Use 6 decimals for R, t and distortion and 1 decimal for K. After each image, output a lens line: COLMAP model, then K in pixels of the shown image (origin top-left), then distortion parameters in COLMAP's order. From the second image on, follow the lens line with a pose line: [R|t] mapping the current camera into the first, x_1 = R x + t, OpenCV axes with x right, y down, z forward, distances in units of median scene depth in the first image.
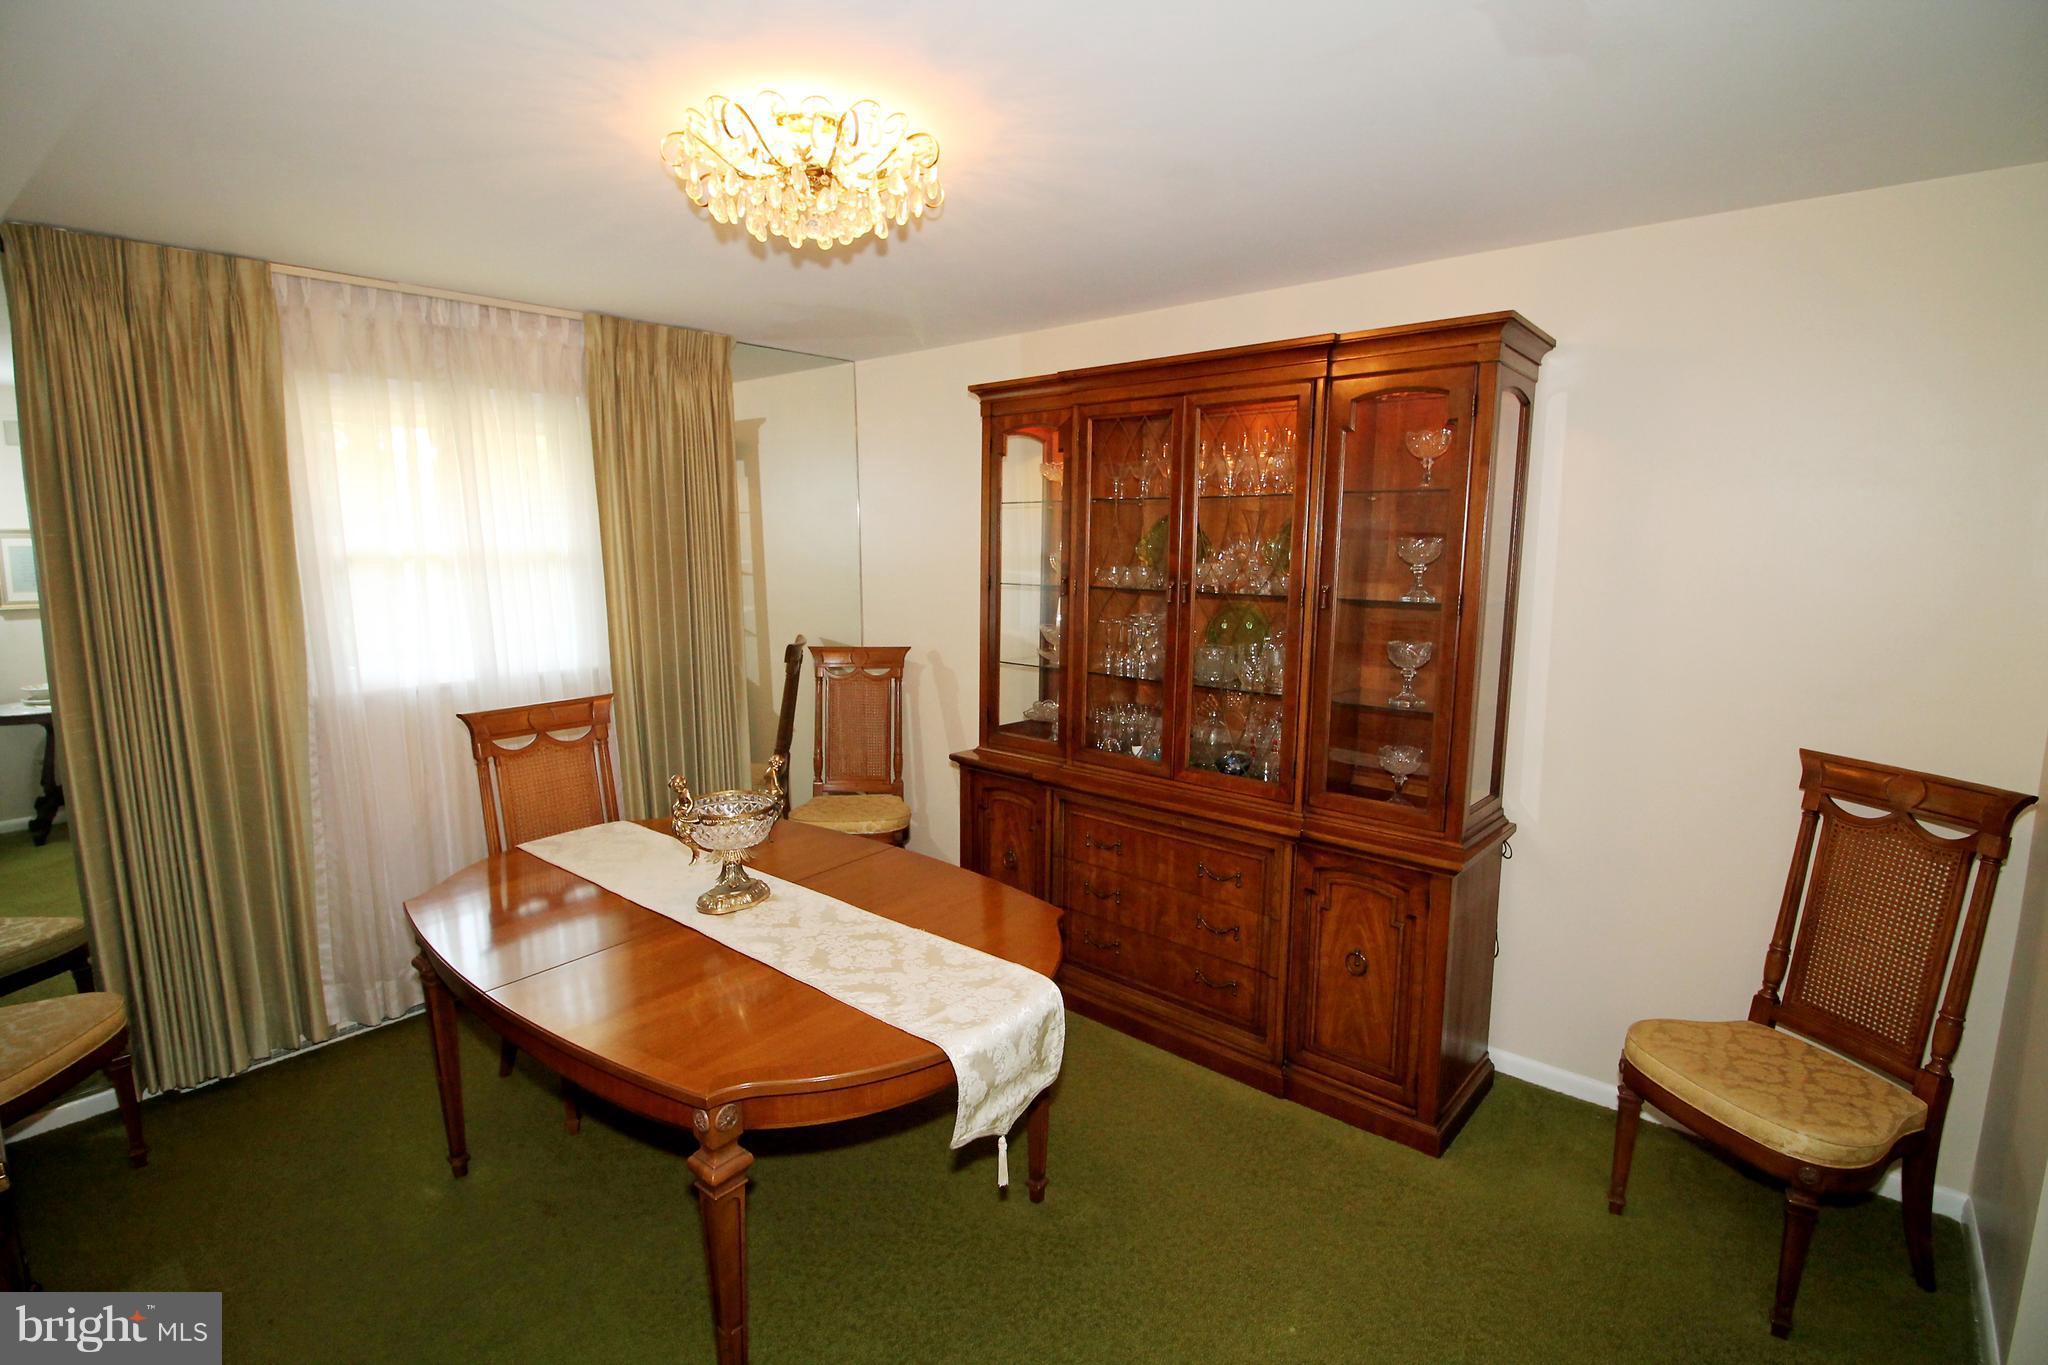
lens RADIAL K [[961.3, 0, 1022.0], [0, 961.3, 673.2], [0, 0, 1]] dist [-0.015199, -0.001249]
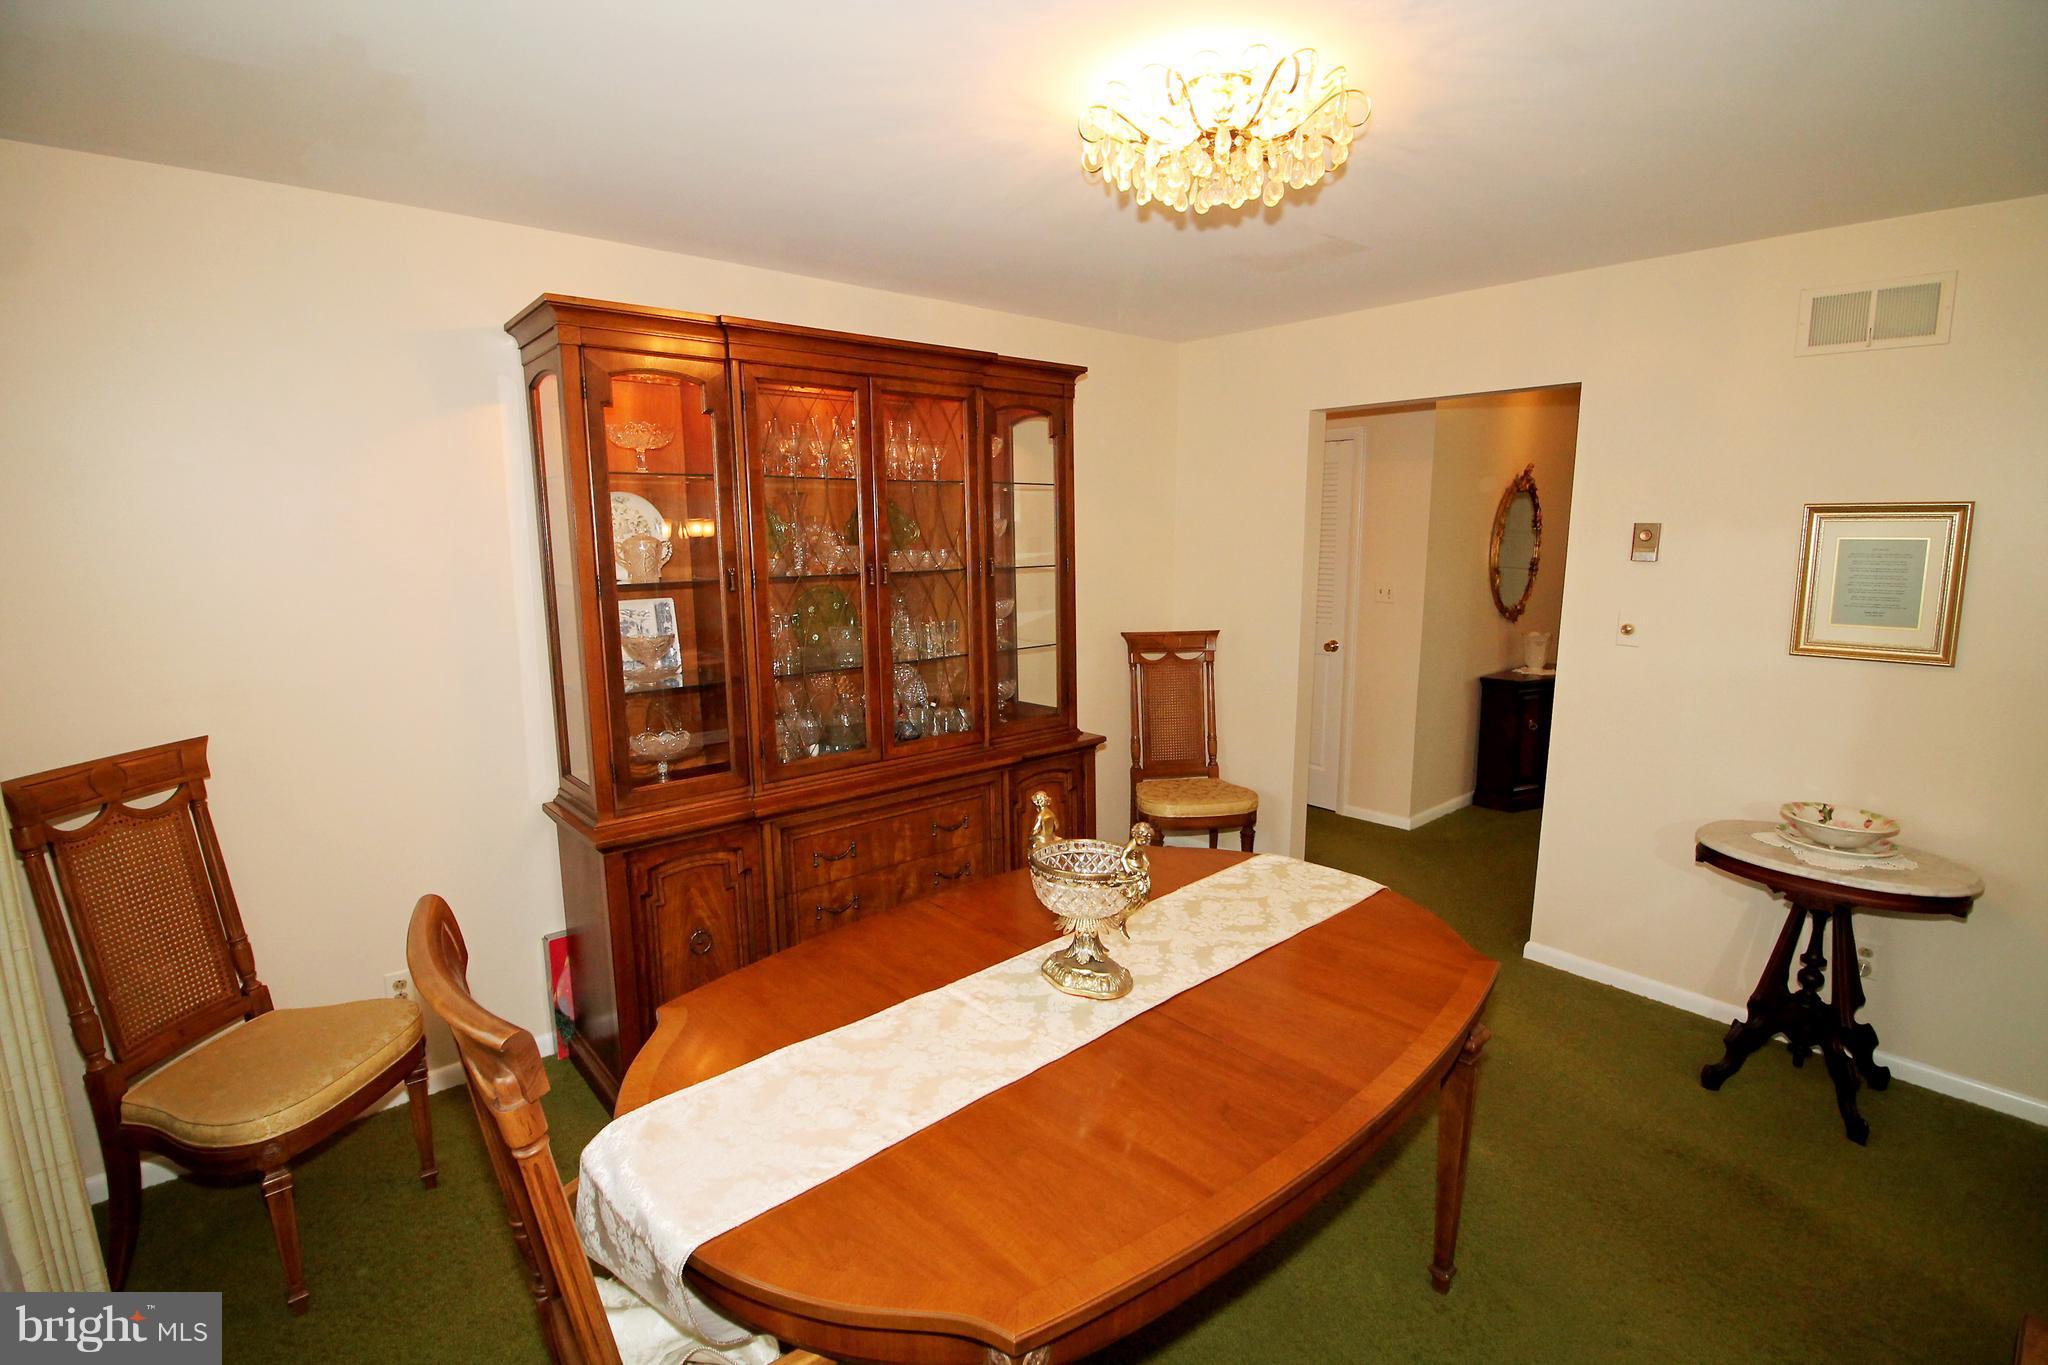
lens RADIAL K [[949.6, 0, 1026.7], [0, 949.6, 687.3], [0, 0, 1]] dist [-0.000597, -0.000258]
pose [[0.142947, -0.174931, 0.974149, -1.084579], [0.142022, 0.977696, 0.154727, -0.135619], [-0.979487, 0.116233, 0.164603, 0.935642]]
